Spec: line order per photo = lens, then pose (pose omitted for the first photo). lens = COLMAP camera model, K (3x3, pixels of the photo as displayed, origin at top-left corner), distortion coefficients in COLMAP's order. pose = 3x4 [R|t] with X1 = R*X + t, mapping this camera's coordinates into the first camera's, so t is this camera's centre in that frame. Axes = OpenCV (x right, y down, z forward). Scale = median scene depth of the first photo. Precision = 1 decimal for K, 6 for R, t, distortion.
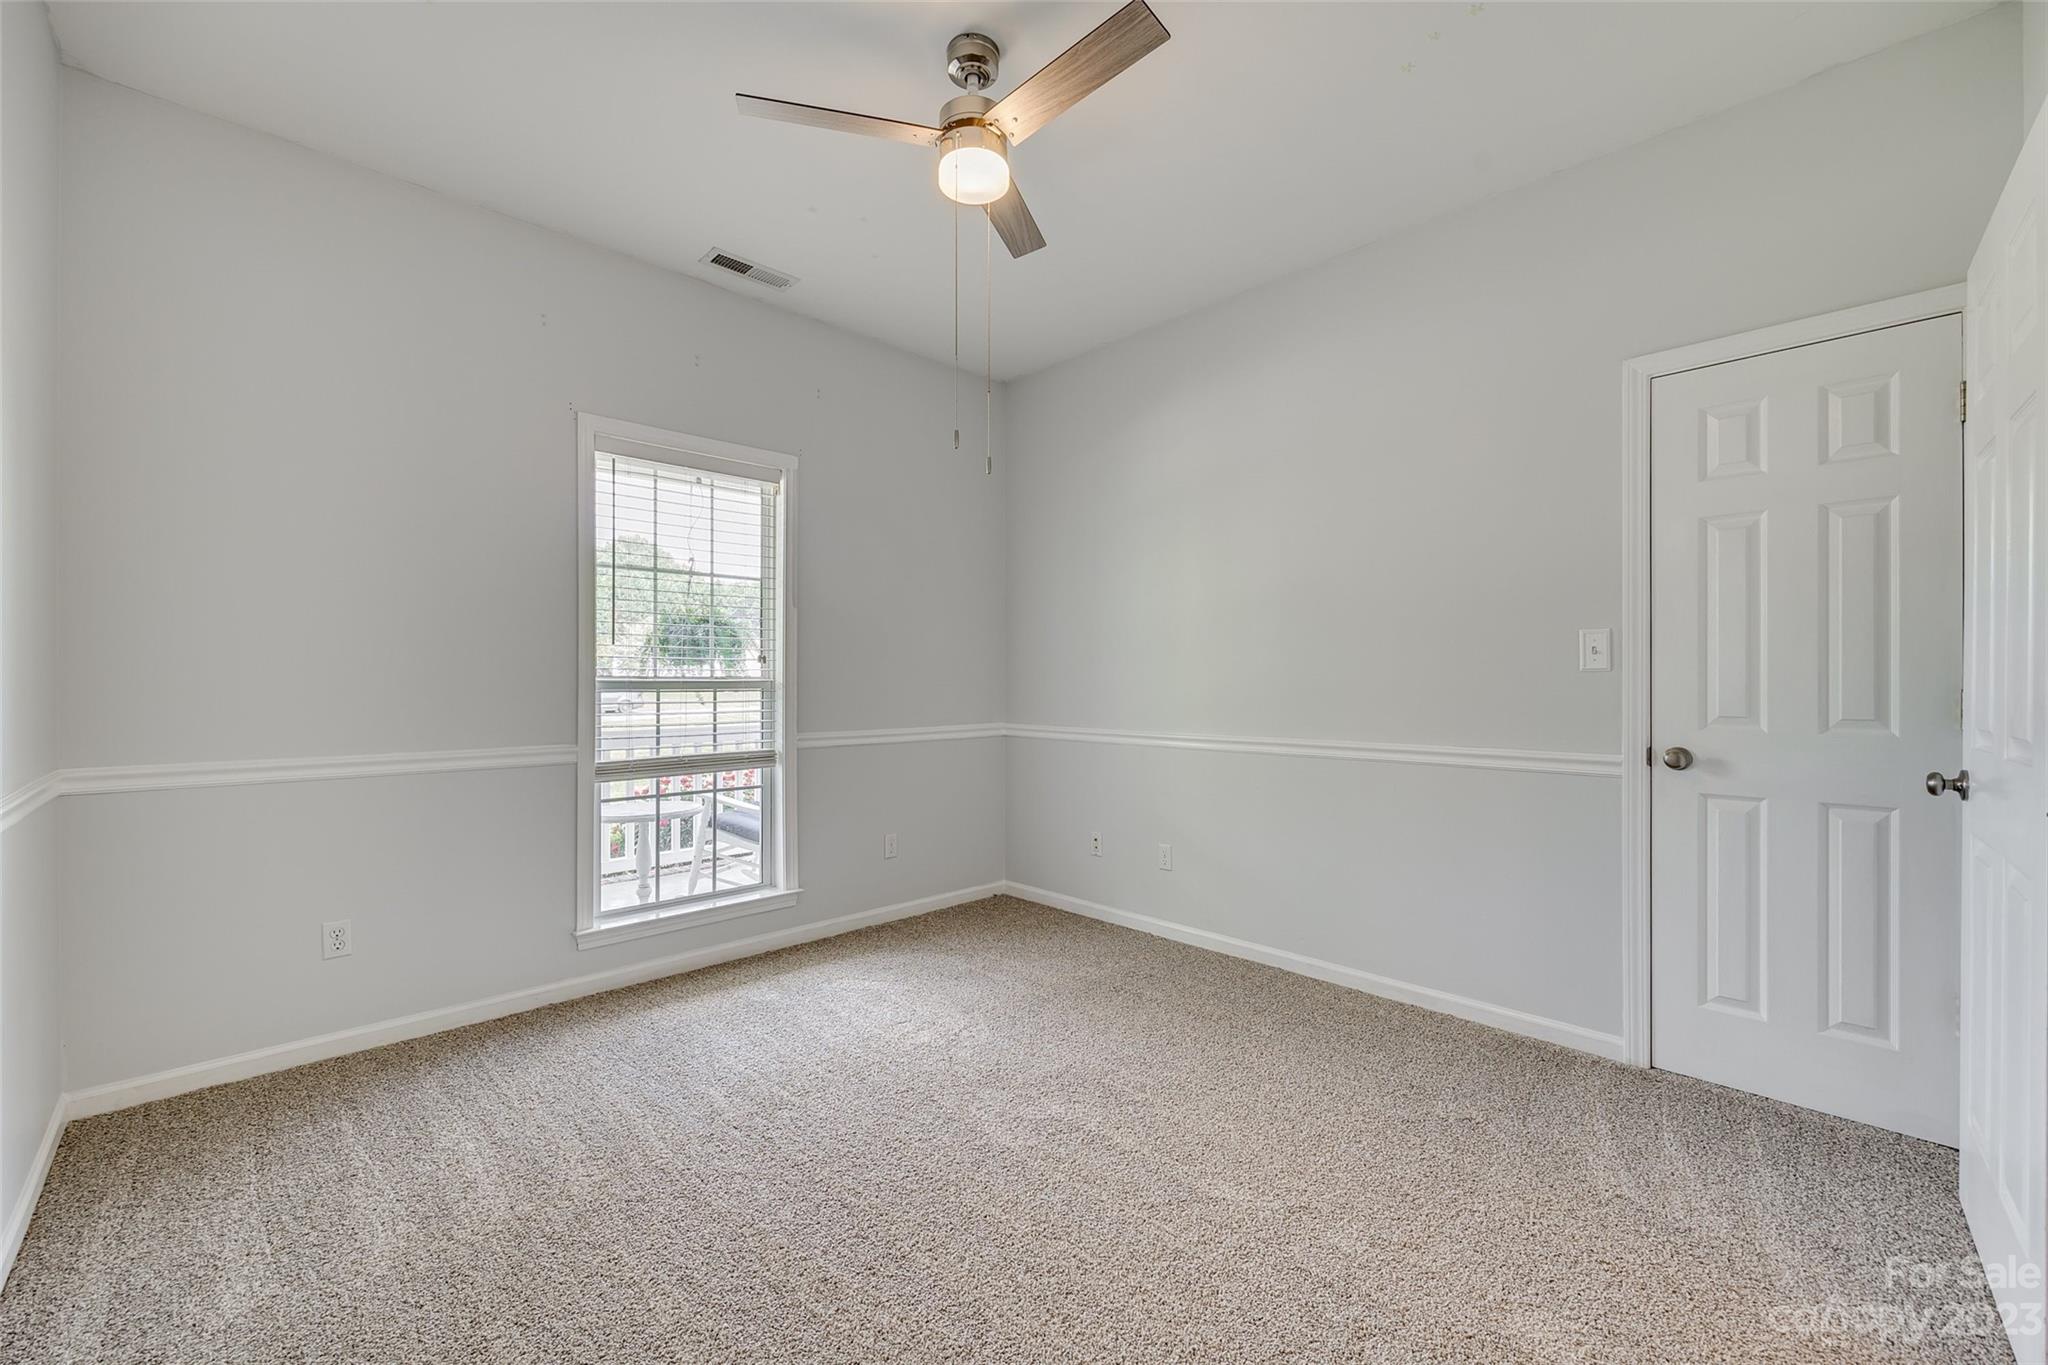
lens RADIAL K [[823.0, 0, 1023.5], [0, 823.0, 679.9], [0, 0, 1]] dist [-0.000631, -0.000097]
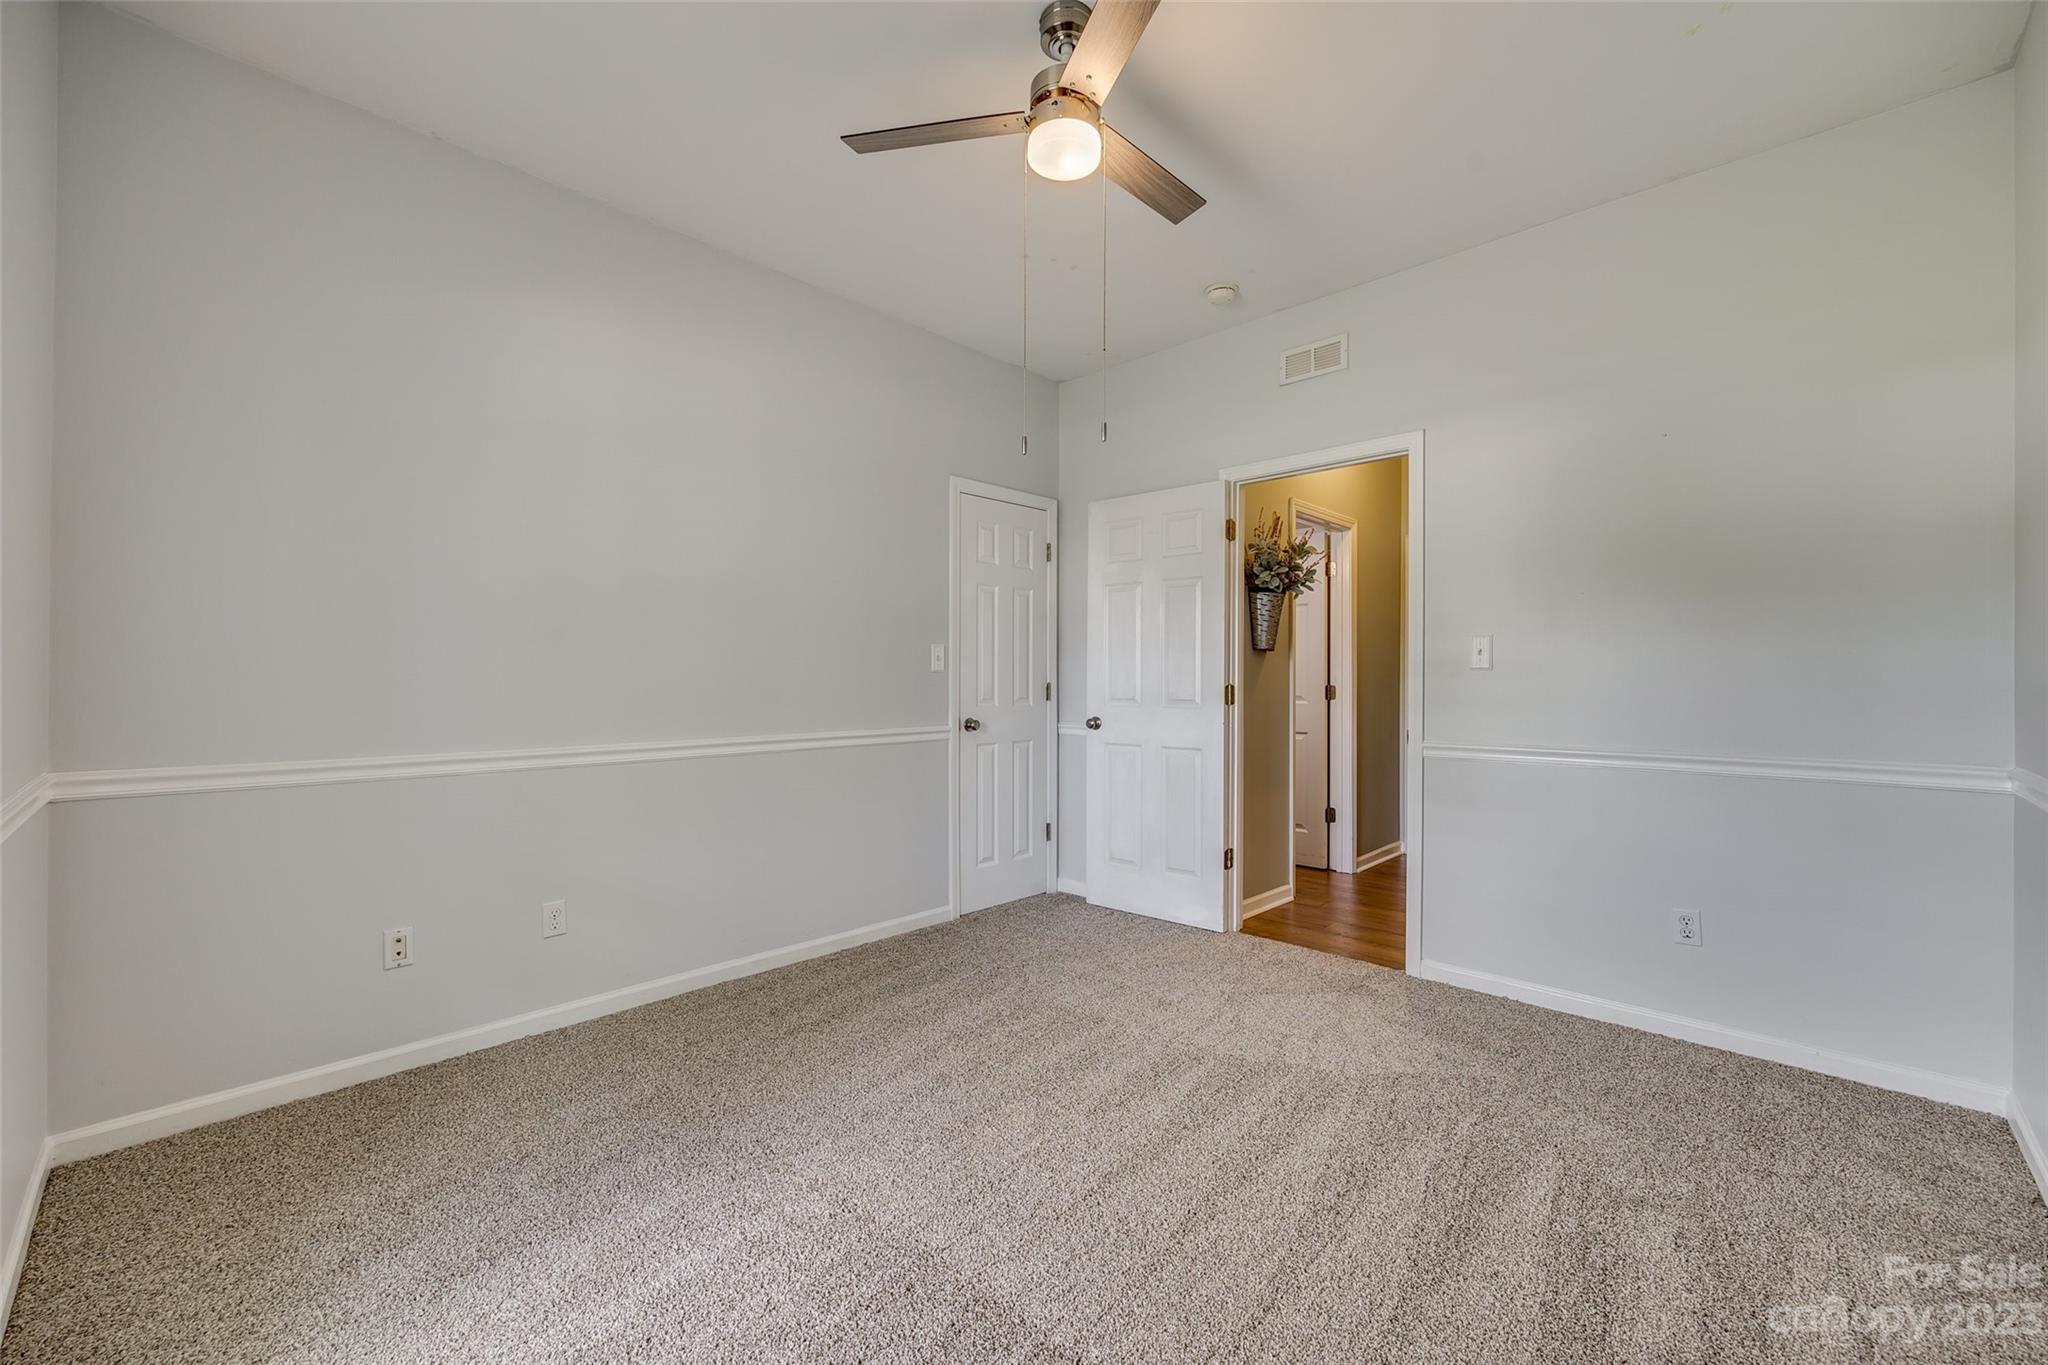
lens RADIAL K [[823.0, 0, 1030.8], [0, 823.0, 678.6], [0, 0, 1]] dist [-0.000631, -0.000097]
pose [[-0.035987, 0.005063, 0.999339, -0.836097], [-0.000267, 0.999987, -0.005076, 0.009157], [-0.999352, -0.000449, -0.035985, 0.883137]]
